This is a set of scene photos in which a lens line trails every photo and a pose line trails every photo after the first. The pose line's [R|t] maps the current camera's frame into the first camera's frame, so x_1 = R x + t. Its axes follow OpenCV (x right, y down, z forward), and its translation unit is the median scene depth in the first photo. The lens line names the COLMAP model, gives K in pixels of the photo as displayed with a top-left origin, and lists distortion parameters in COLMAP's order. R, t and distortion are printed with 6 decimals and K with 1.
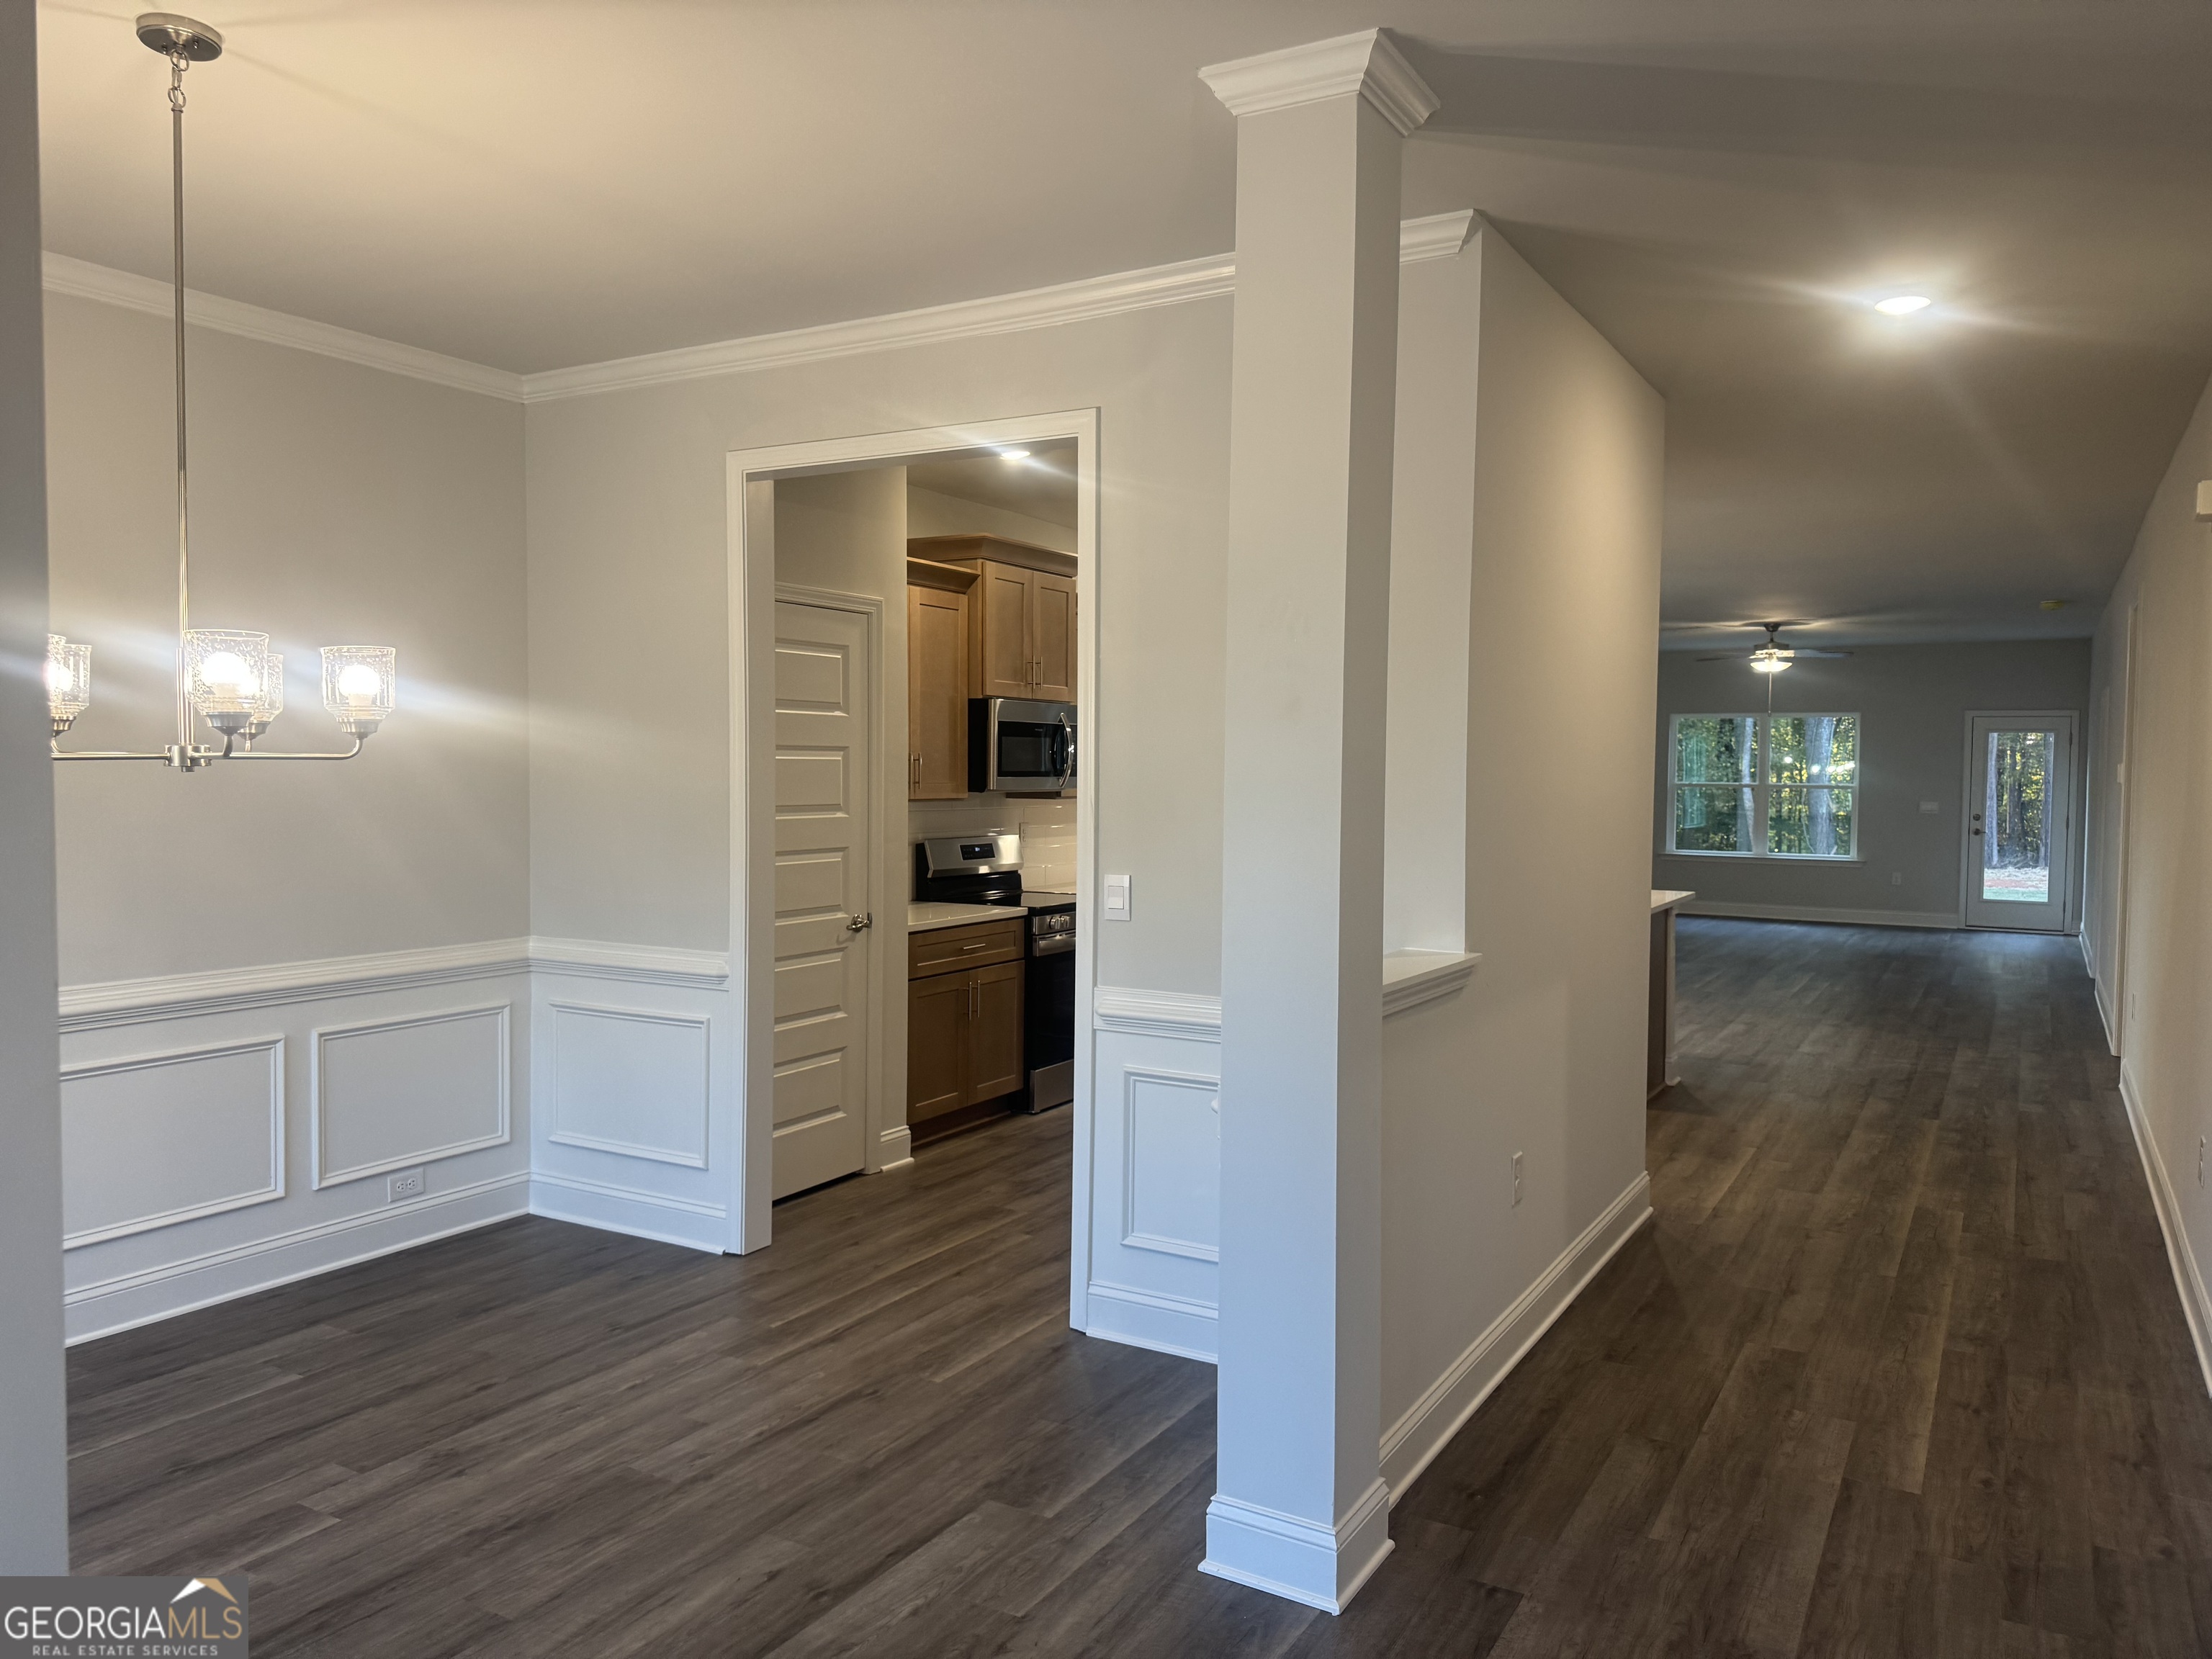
lens RADIAL K [[1577.3, 0, 1062.3], [0, 1577.3, 763.6], [0, 0, 1]] dist [0.049153, -0.025042]
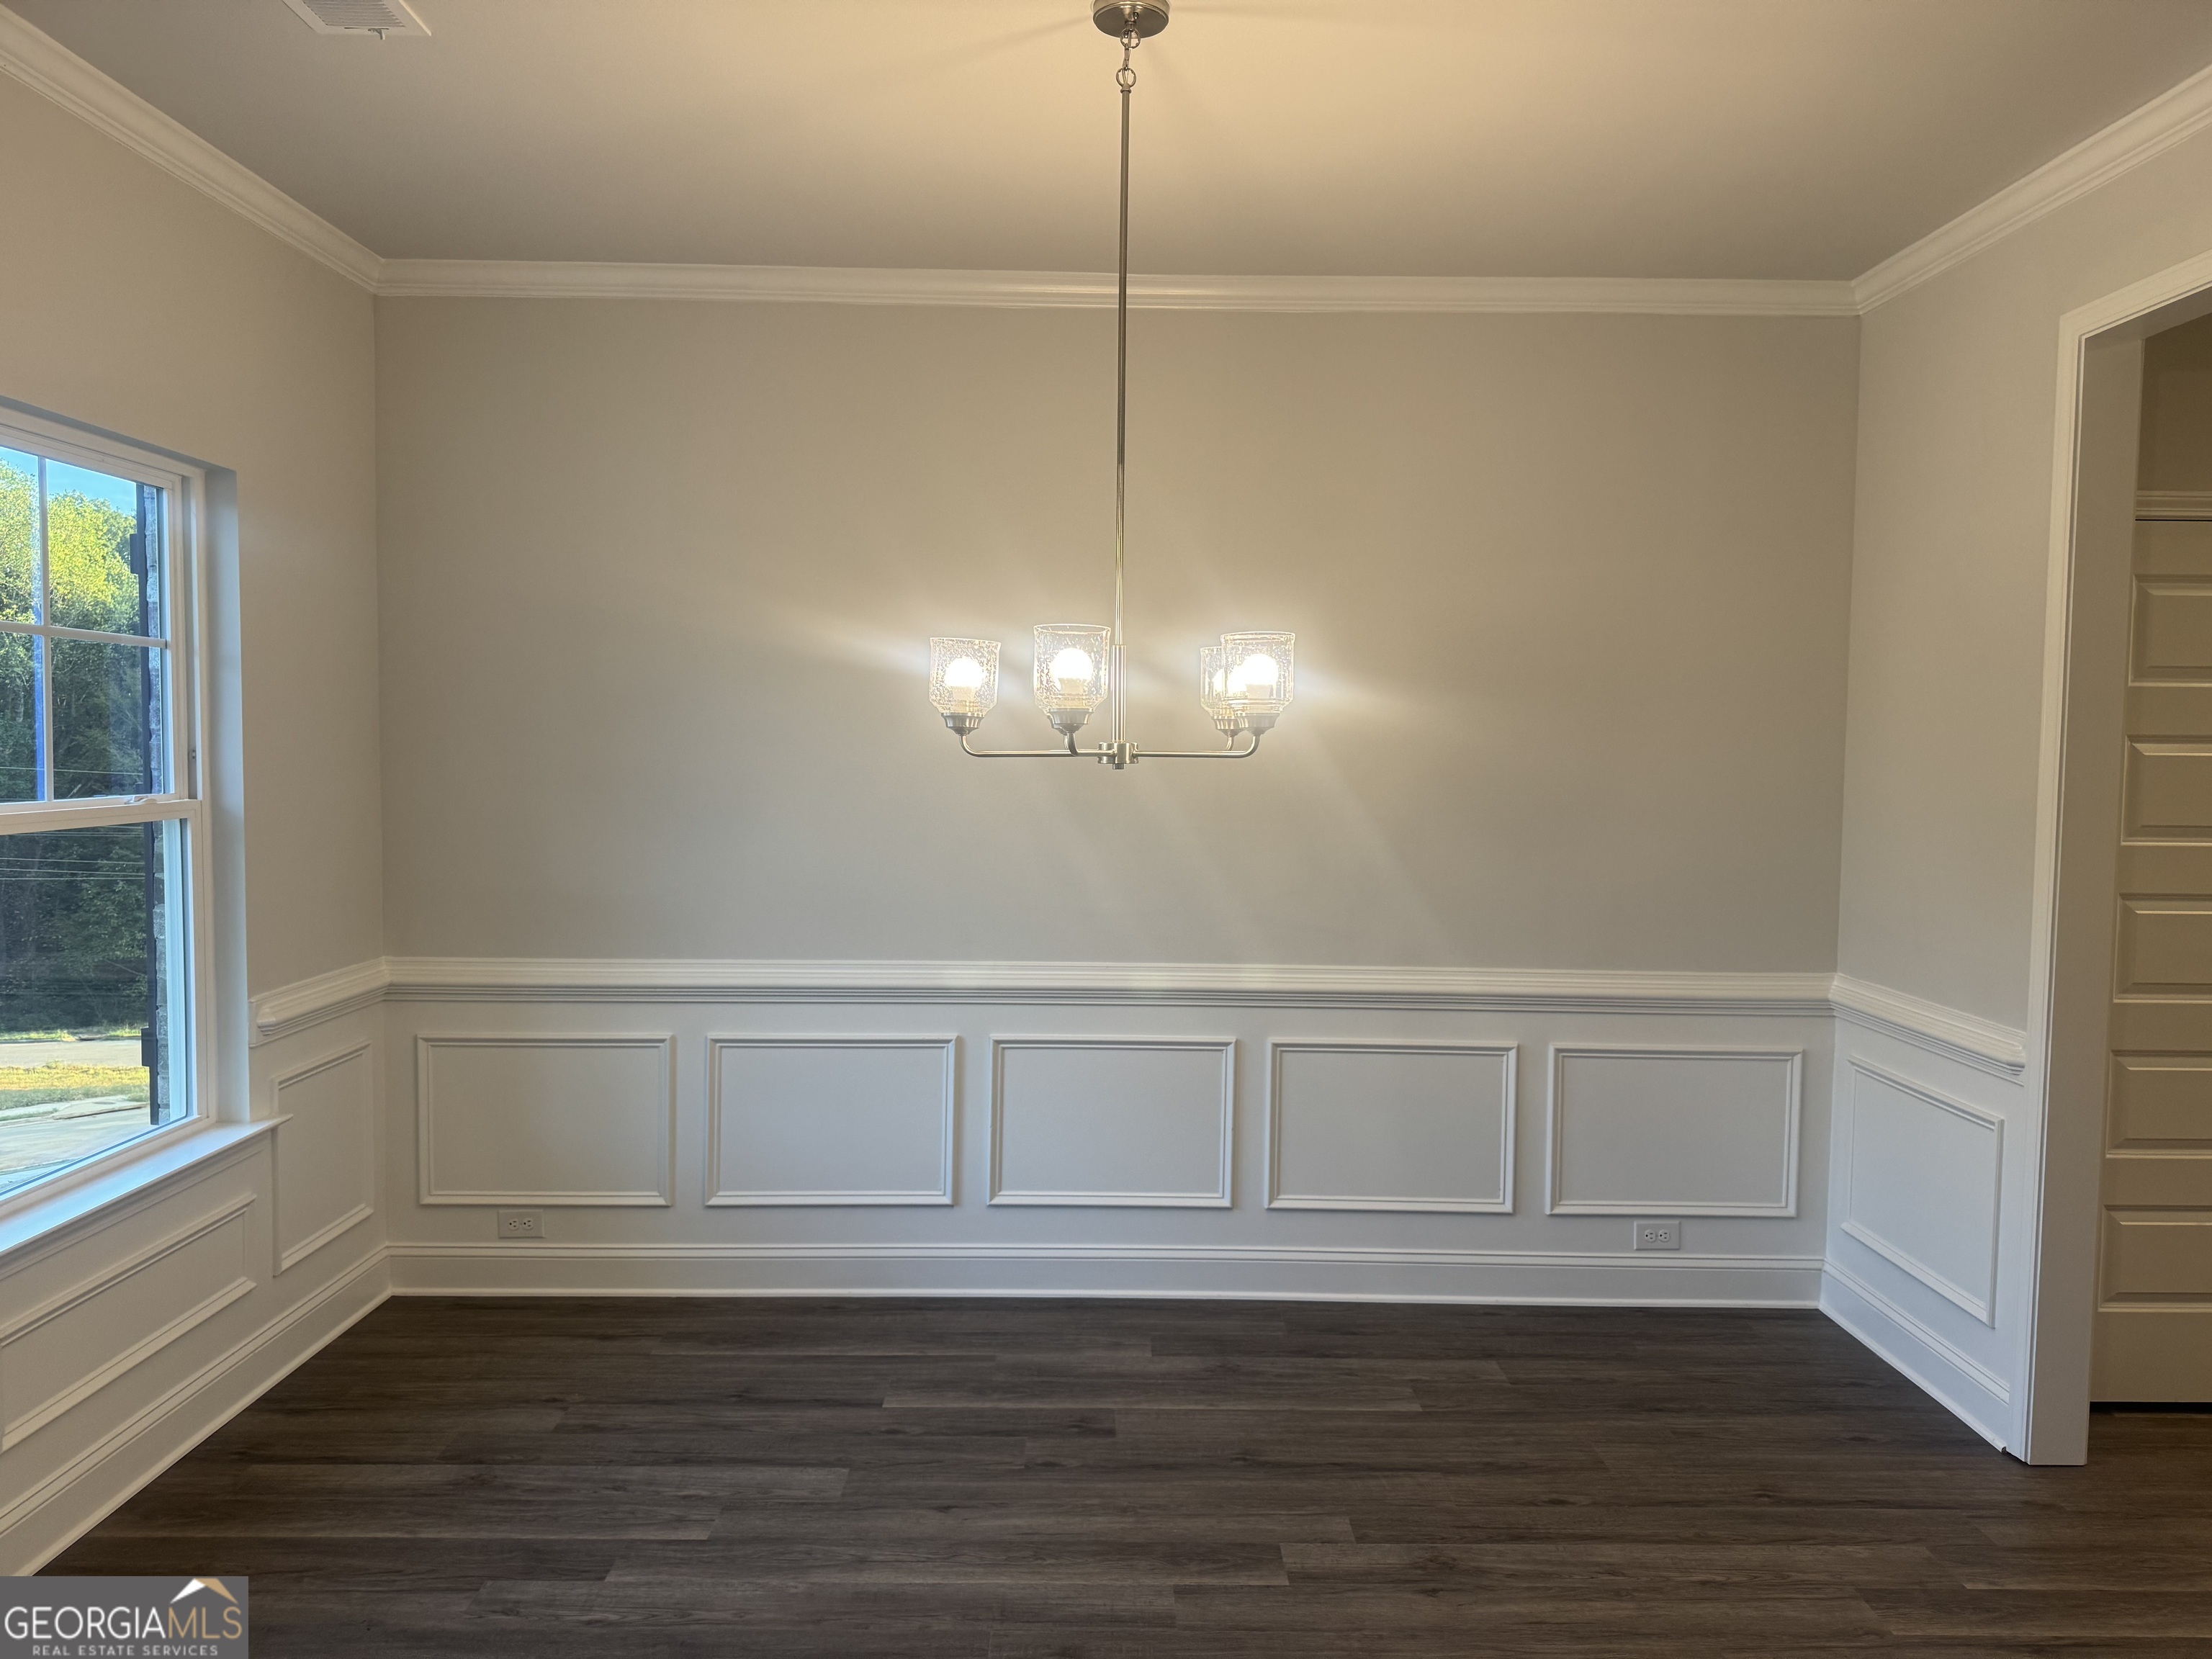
lens RADIAL K [[1577.3, 0, 1085.3], [0, 1577.3, 799.8], [0, 0, 1]] dist [0.049153, -0.025042]
pose [[0.551135, 0.031398, -0.833825, 0.179382], [-0.007863, 0.999443, 0.032436, -0.005129], [0.834379, -0.011320, 0.551074, 0.308832]]
